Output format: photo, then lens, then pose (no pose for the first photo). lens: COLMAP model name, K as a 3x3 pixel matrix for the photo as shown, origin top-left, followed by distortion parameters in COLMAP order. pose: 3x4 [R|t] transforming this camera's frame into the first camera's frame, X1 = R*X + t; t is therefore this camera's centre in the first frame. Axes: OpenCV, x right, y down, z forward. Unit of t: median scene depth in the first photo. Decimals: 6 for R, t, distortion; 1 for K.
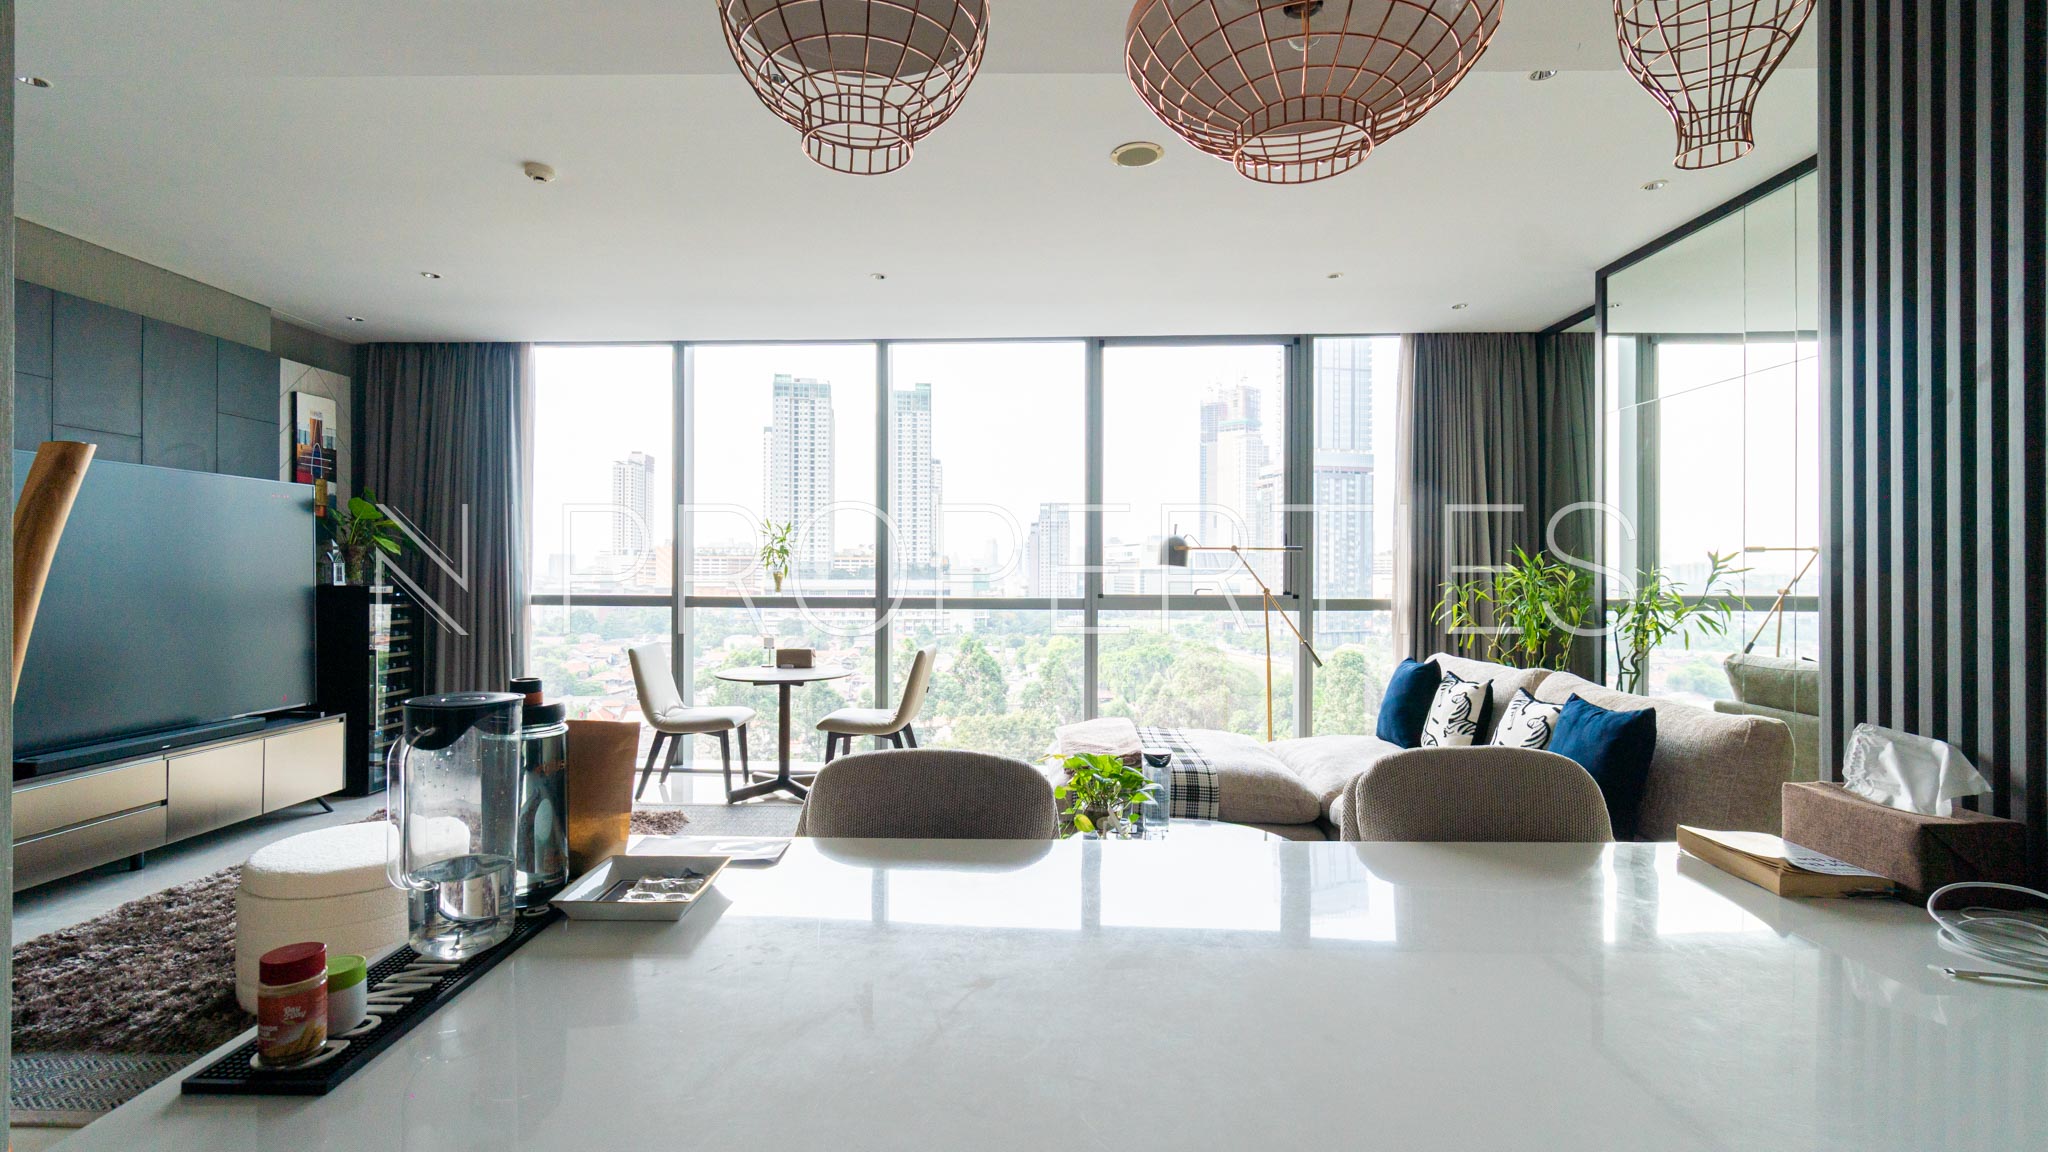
lens RADIAL K [[871.3, 0, 1013.2], [0, 871.3, 569.7], [0, 0, 1]] dist [-0.000609, -0.000284]
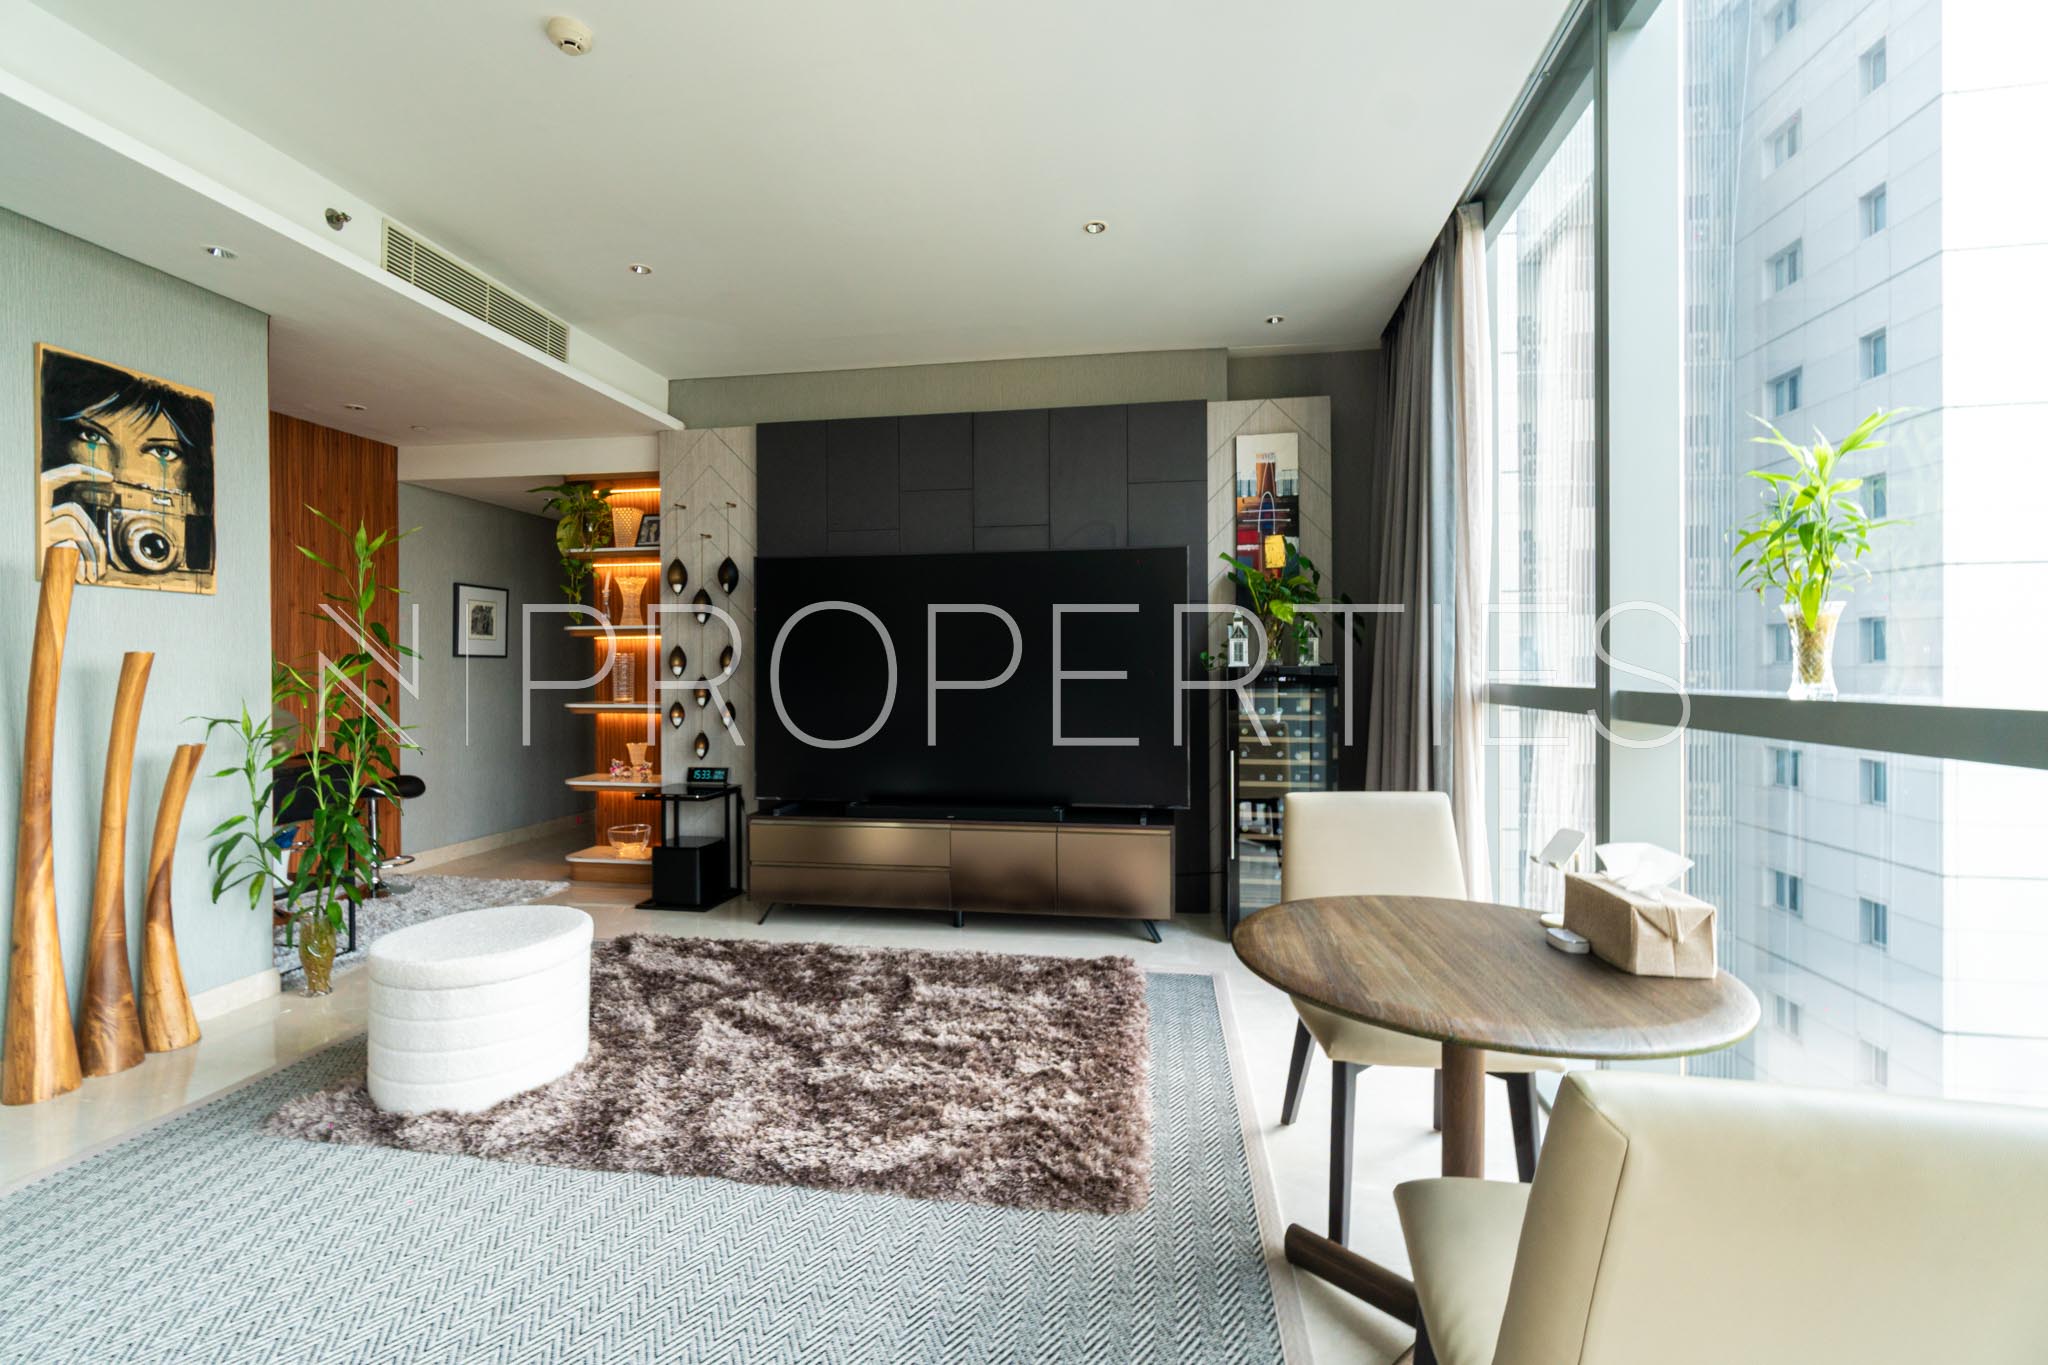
lens RADIAL K [[884.9, 0, 1017.4], [0, 884.9, 676.1], [0, 0, 1]] dist [-0.001823, 0.000044]
pose [[-0.141432, 0.000416, -0.989948, 0.045736], [0.006469, 0.999979, -0.000504, 0.023362], [0.989927, -0.006476, -0.141431, 0.820858]]
